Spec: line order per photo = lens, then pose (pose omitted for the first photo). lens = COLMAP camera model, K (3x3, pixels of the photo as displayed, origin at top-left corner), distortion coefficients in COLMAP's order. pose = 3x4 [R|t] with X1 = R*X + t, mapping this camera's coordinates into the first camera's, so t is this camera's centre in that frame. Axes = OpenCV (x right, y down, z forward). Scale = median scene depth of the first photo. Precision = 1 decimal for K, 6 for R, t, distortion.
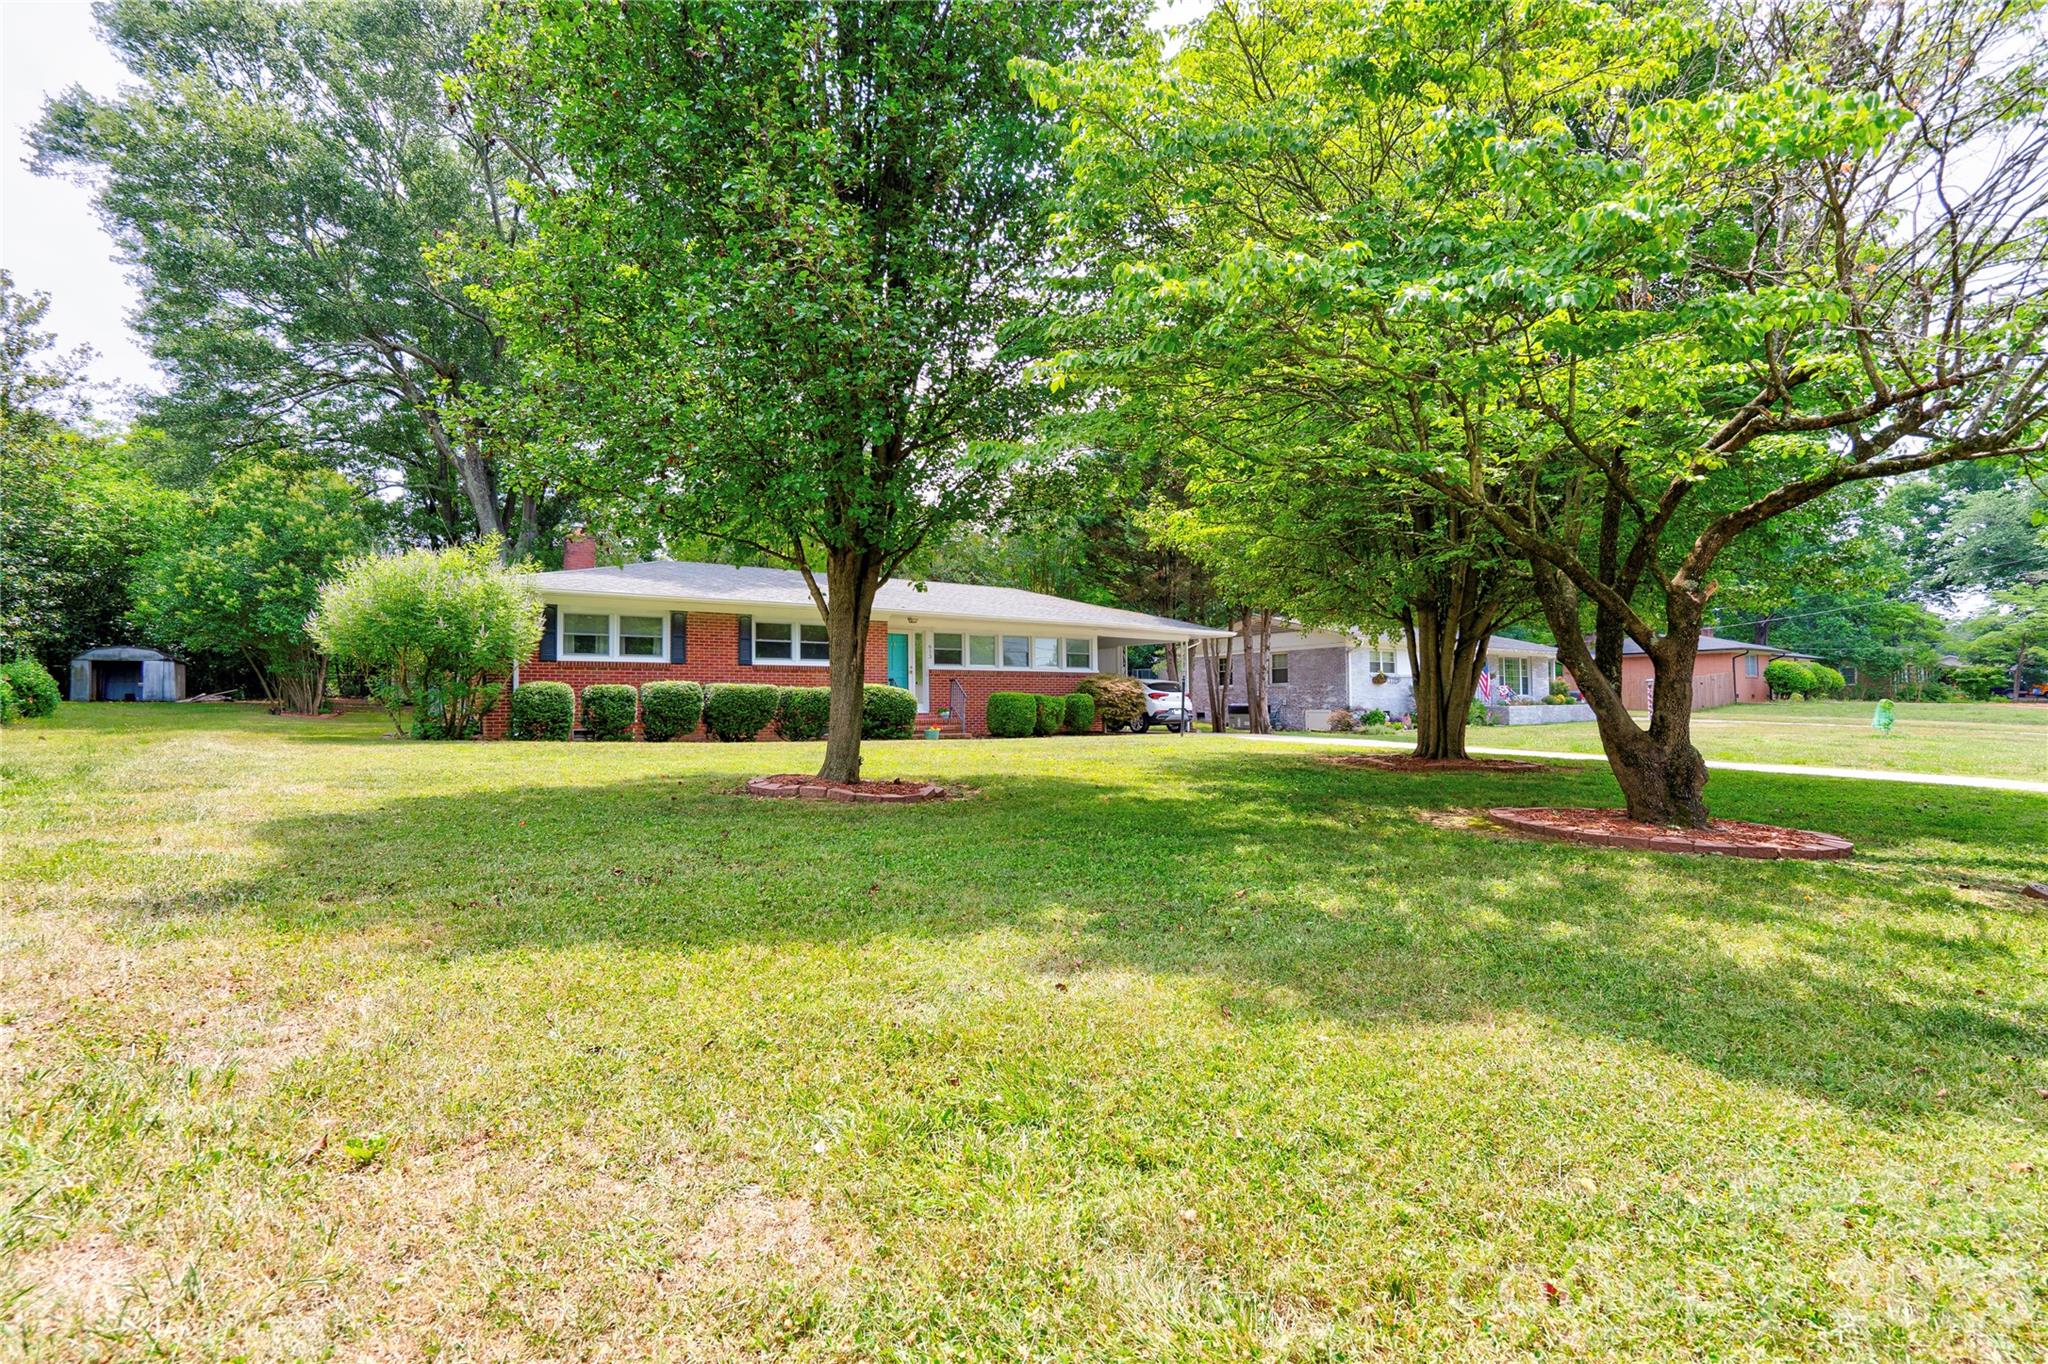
lens RADIAL K [[945.9, 0, 1024.0], [0, 945.9, 682.0], [0, 0, 1]] dist [-0.014457, 0.010071]
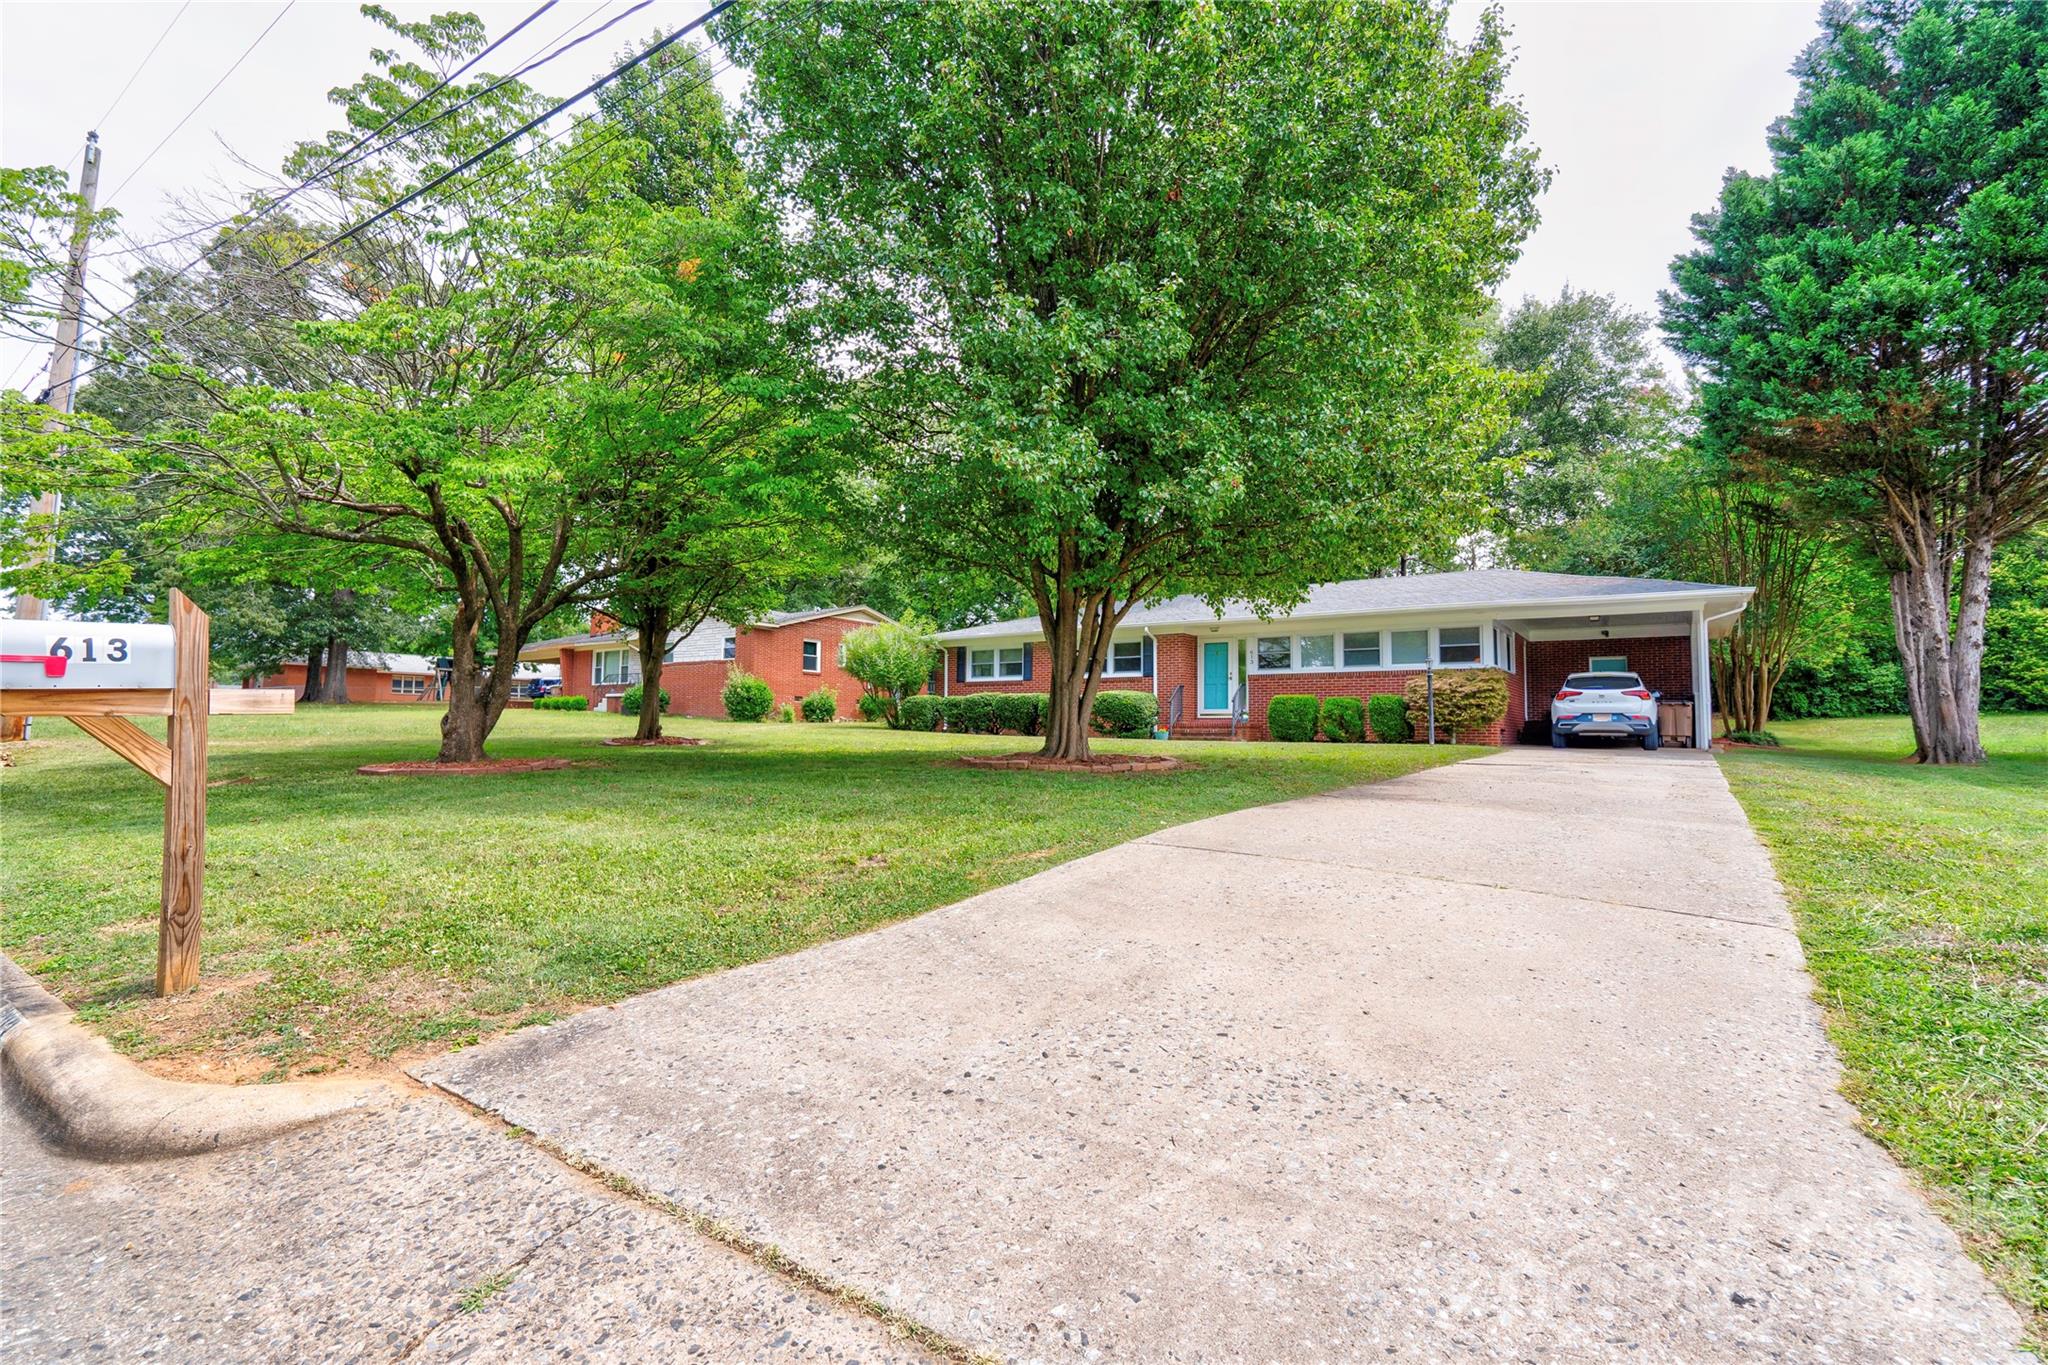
lens RADIAL K [[945.9, 0, 1024.0], [0, 945.9, 682.5], [0, 0, 1]] dist [-0.014457, 0.010071]
pose [[0.250115, -0.029351, -0.967771, 0.956824], [0.019637, 0.999489, -0.025238, 0.019510], [0.968017, -0.012691, 0.250563, 0.555943]]
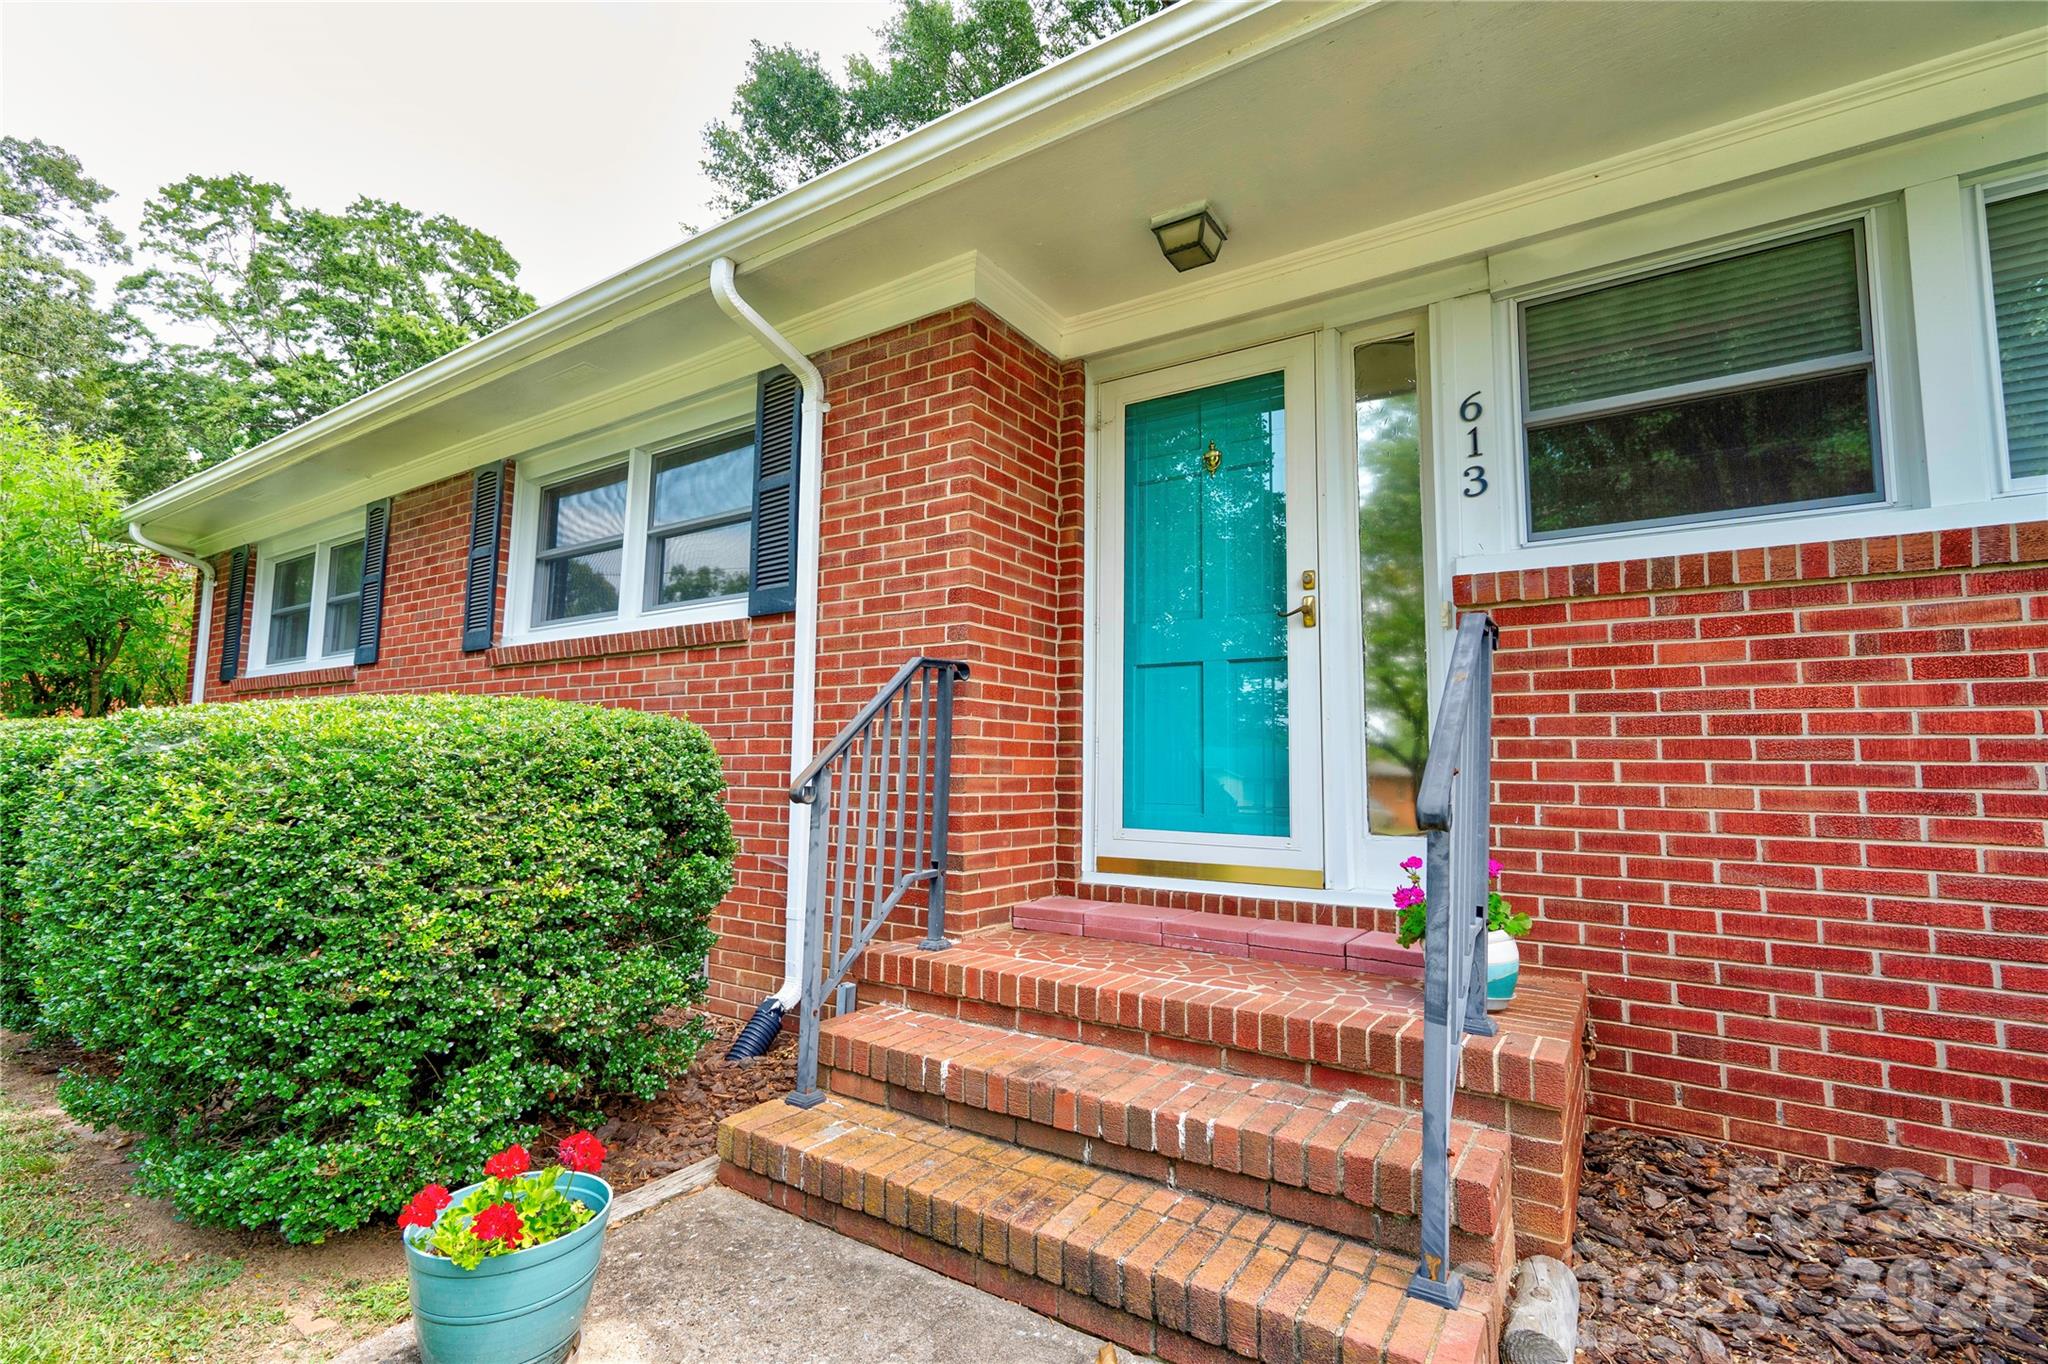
lens RADIAL K [[949.4, 0, 1028.9], [0, 949.4, 682.3], [0, 0, 1]] dist [0.000908, 0.004191]
pose [[0.279055, -0.067160, -0.957924, 0.013983], [0.017646, 0.997742, -0.064811, 0.011264], [0.960113, 0.001182, 0.279610, 1.013046]]
